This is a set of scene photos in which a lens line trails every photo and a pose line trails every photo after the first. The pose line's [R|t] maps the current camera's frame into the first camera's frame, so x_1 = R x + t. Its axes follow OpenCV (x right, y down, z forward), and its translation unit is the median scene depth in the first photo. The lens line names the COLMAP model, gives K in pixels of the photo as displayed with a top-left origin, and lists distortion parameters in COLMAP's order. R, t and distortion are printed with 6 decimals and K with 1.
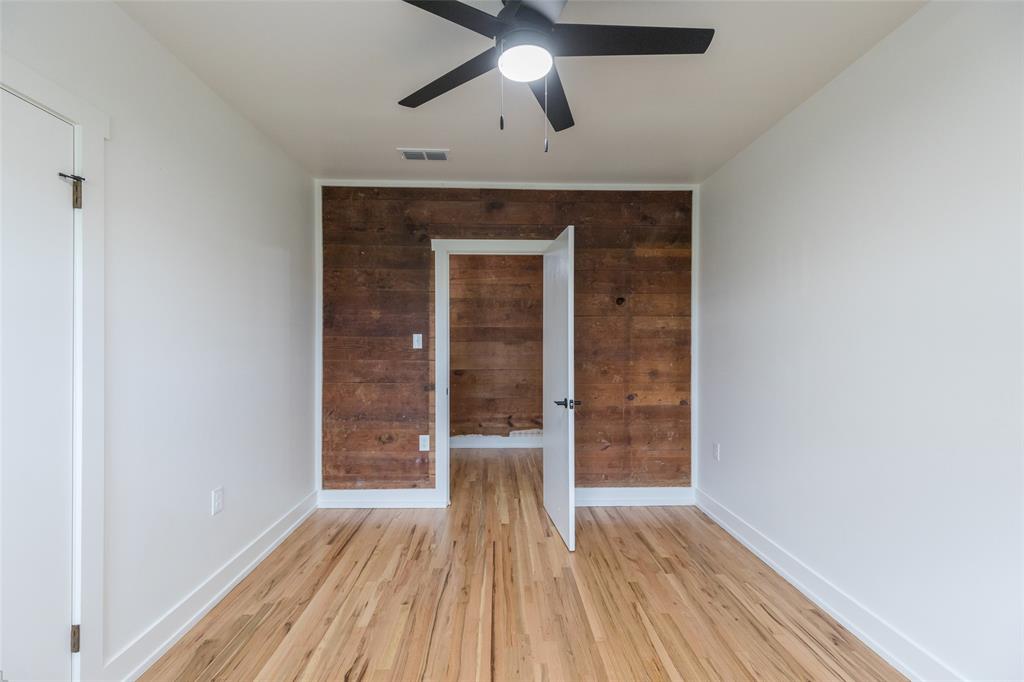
lens RADIAL K [[456.0, 0, 507.4], [0, 456.0, 345.4], [0, 0, 1]] dist [0.010724, -0.000896]
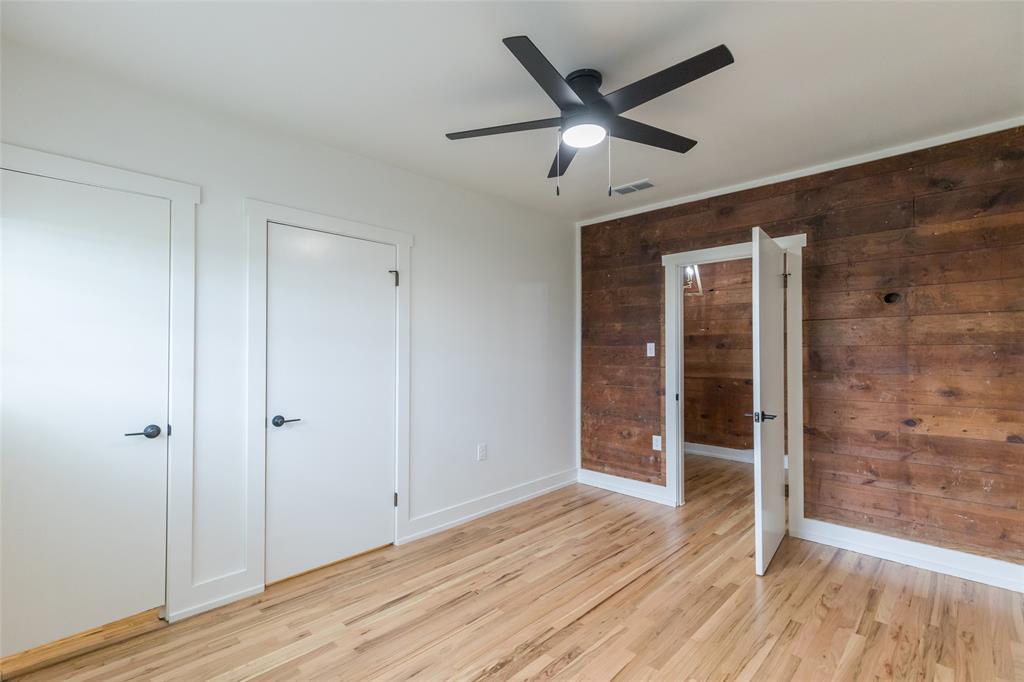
lens RADIAL K [[456.0, 0, 507.4], [0, 456.0, 345.4], [0, 0, 1]] dist [0.010724, -0.000896]
pose [[0.695879, -0.009554, -0.718095, 0.355295], [-0.000257, 0.999908, -0.013553, -0.004322], [0.718159, 0.009616, 0.695813, -0.018805]]
